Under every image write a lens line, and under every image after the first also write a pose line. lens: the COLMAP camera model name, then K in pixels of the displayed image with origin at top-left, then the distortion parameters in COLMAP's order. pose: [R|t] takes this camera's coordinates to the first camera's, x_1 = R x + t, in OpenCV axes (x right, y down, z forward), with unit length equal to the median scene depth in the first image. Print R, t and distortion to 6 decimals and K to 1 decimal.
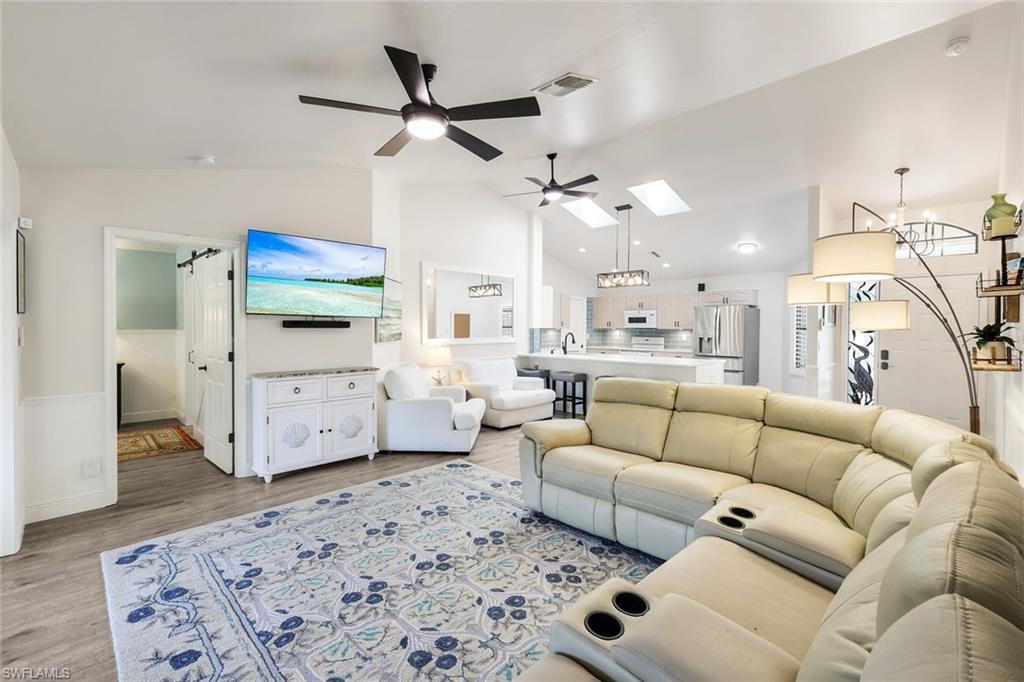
lens RADIAL K [[448.4, 0, 513.2], [0, 448.4, 330.9], [0, 0, 1]] dist [0.003626, -0.000112]
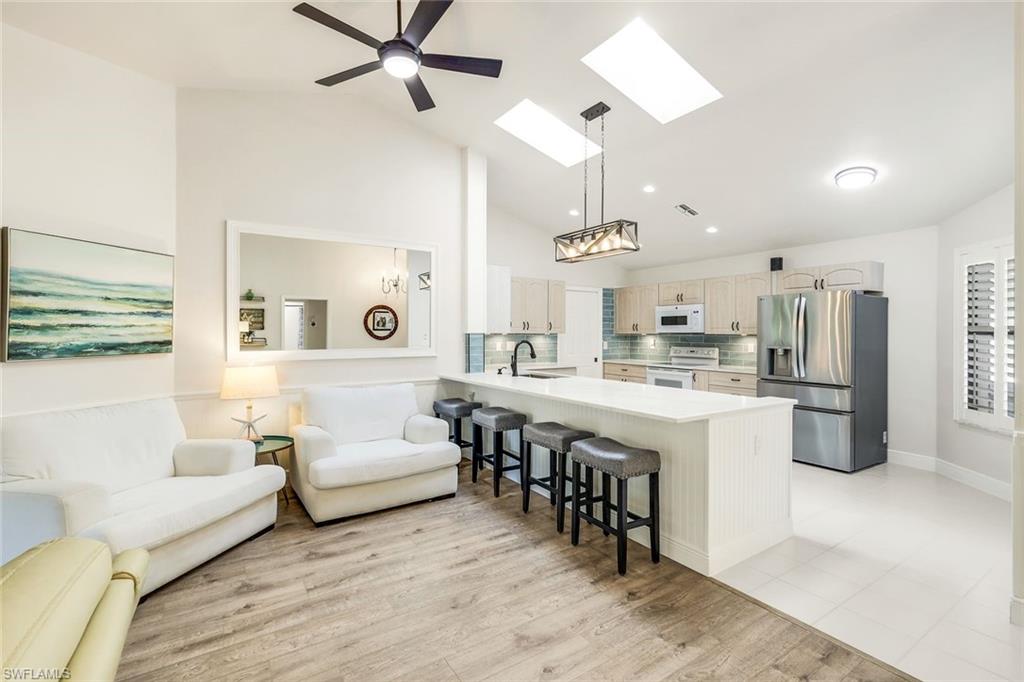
lens RADIAL K [[448.4, 0, 515.5], [0, 448.4, 333.0], [0, 0, 1]] dist [0.003626, -0.000112]
pose [[0.978973, -0.002091, -0.203977, 0.502832], [0.000082, 0.999951, -0.009857, -0.000203], [0.203988, 0.009633, 0.978926, 0.858861]]
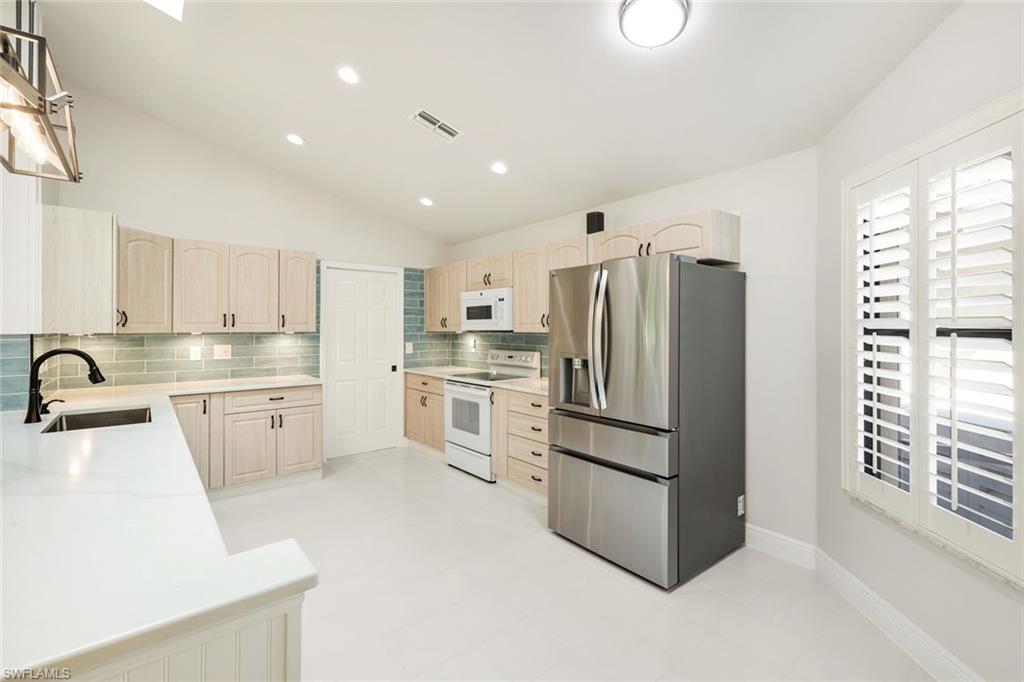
lens RADIAL K [[448.4, 0, 509.6], [0, 448.4, 326.2], [0, 0, 1]] dist [0.003626, -0.000112]
pose [[0.995129, -0.005754, -0.098409, 0.962619], [0.004319, 0.999881, -0.014790, -0.011547], [0.098482, 0.014293, 0.995036, 1.536231]]
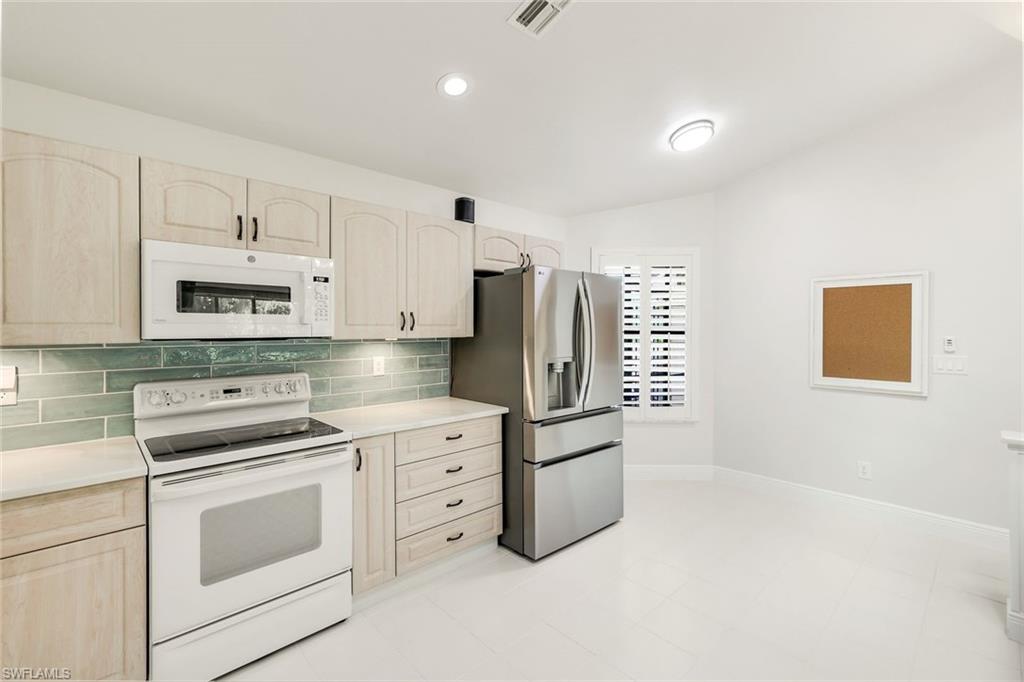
lens RADIAL K [[448.4, 0, 511.5], [0, 448.4, 328.5], [0, 0, 1]] dist [0.003626, -0.000112]
pose [[0.023276, -0.006106, 0.999710, 0.217339], [0.010330, 0.999929, 0.005866, -0.029979], [-0.999676, 0.010191, 0.023338, 2.401099]]
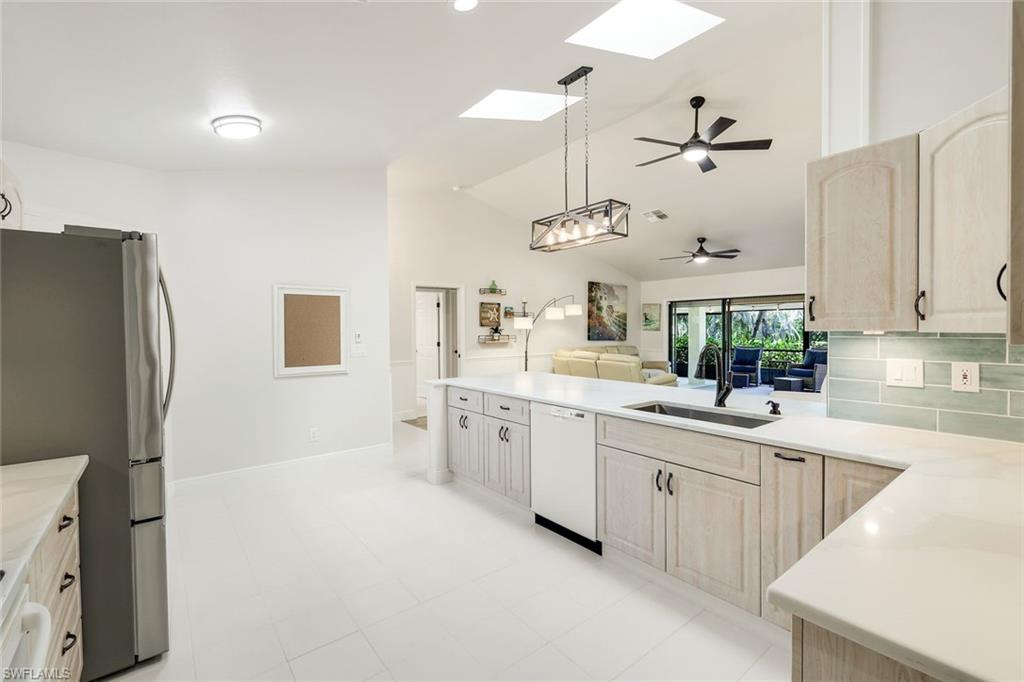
lens RADIAL K [[448.4, 0, 509.4], [0, 448.4, 336.4], [0, 0, 1]] dist [0.003626, -0.000112]
pose [[-0.993287, 0.000735, 0.115674, 0.497112], [0.003992, 0.999602, 0.027920, -0.024215], [-0.115608, 0.028194, -0.992895, 2.847196]]
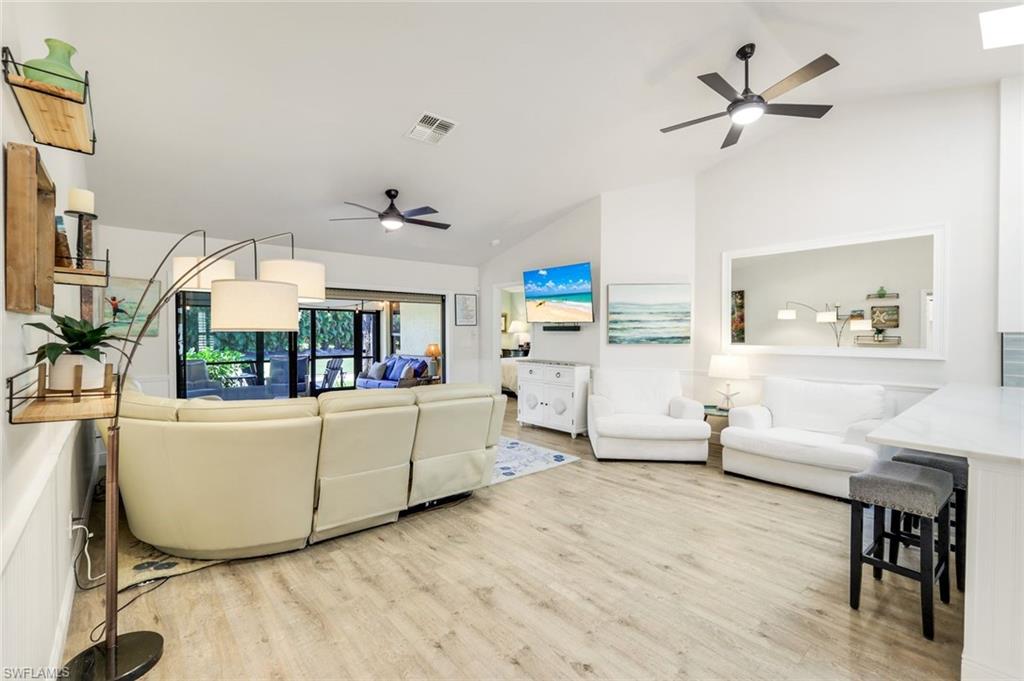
lens RADIAL K [[448.4, 0, 516.2], [0, 448.4, 335.7], [0, 0, 1]] dist [0.003626, -0.000112]
pose [[-0.063828, 0.007344, -0.997934, 1.148538], [-0.008770, 0.999930, 0.007919, -0.002184], [0.997922, 0.009257, -0.063759, 1.153352]]
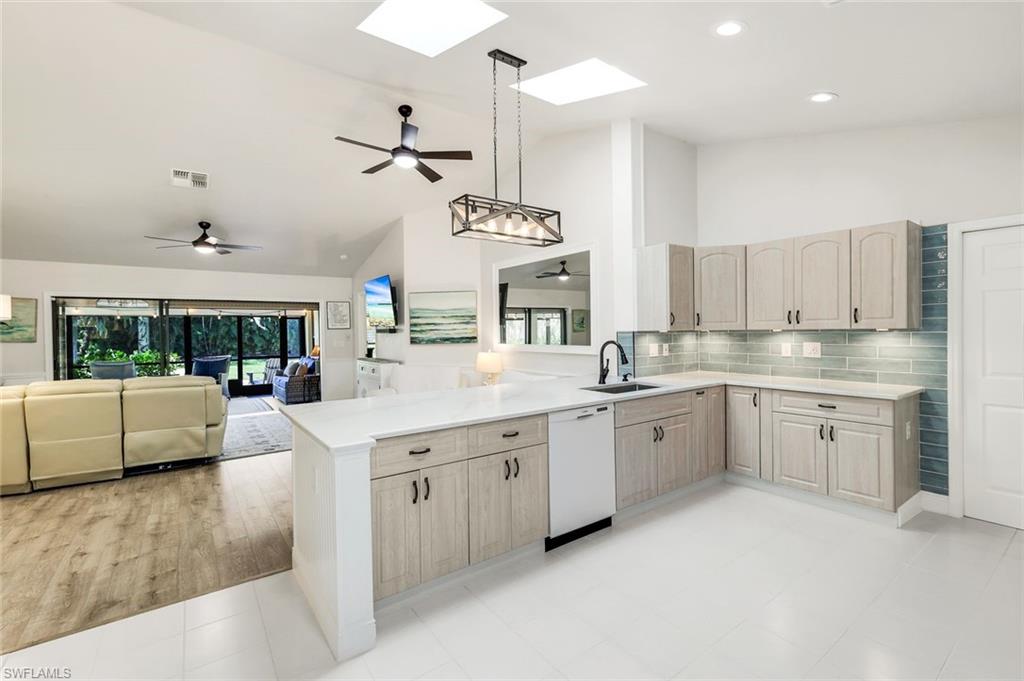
lens RADIAL K [[448.4, 0, 516.2], [0, 448.4, 334.0], [0, 0, 1]] dist [0.003626, -0.000112]
pose [[-0.144375, 0.006908, -0.989499, 1.307996], [0.004090, 0.999971, 0.006385, -0.014329], [0.989515, -0.003126, -0.144399, 2.049208]]
